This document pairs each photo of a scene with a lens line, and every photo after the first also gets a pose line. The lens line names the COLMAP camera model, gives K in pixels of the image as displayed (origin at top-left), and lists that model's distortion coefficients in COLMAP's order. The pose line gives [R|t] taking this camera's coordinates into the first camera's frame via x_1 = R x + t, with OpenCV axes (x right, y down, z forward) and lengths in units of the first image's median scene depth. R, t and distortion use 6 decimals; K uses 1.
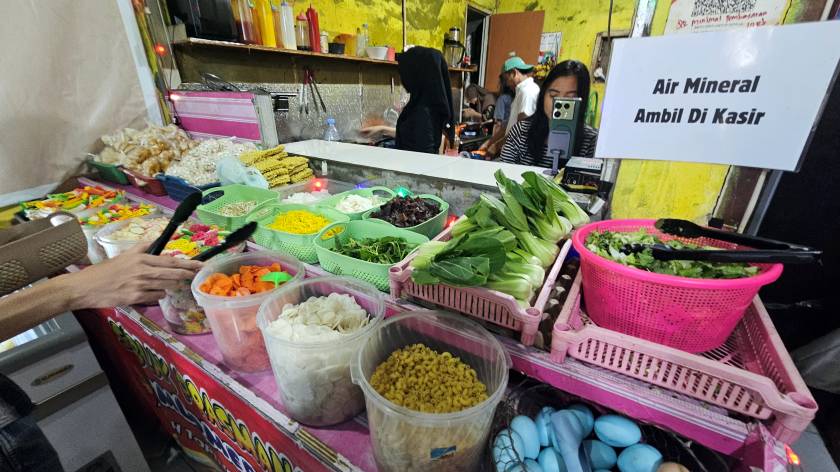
lens RADIAL K [[347.9, 0, 416.7], [0, 347.9, 241.3], [0, 0, 1]] dist [0.001889, -0.000278]
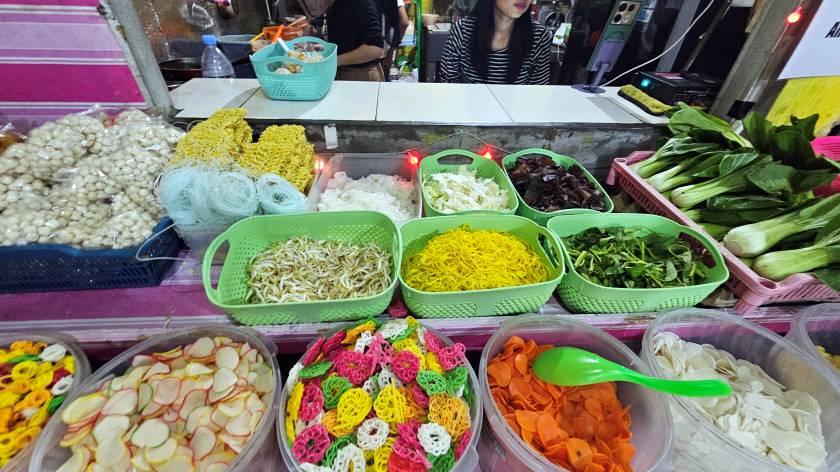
lens RADIAL K [[347.9, 0, 421.0], [0, 347.9, 242.0], [0, 0, 1]] dist [0.001889, -0.000278]
pose [[0.803234, -0.355814, 0.477716, -0.880081], [0.220926, 0.922742, 0.315813, -0.358600], [-0.553179, -0.148131, 0.819786, 0.736762]]
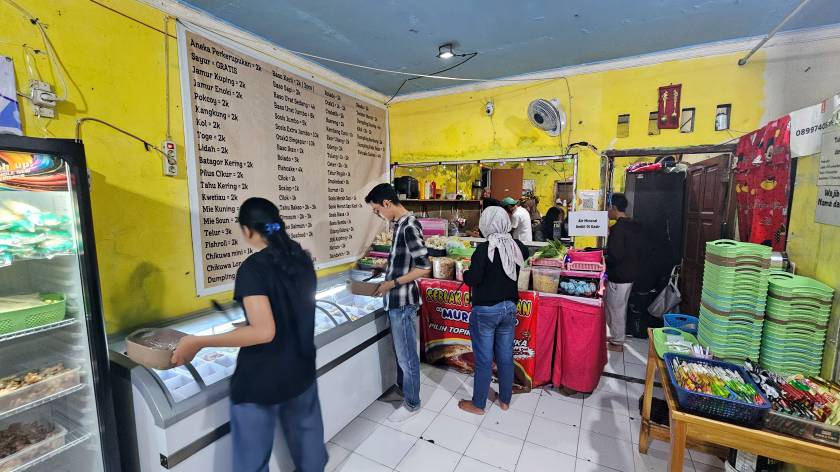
lens RADIAL K [[347.9, 0, 418.4], [0, 347.9, 242.5], [0, 0, 1]] dist [0.001889, -0.000278]
pose [[0.997091, -0.013288, 0.075049, -1.688083], [0.034568, 0.956424, -0.289927, 1.036682], [-0.067926, 0.291678, 0.954102, -2.997838]]
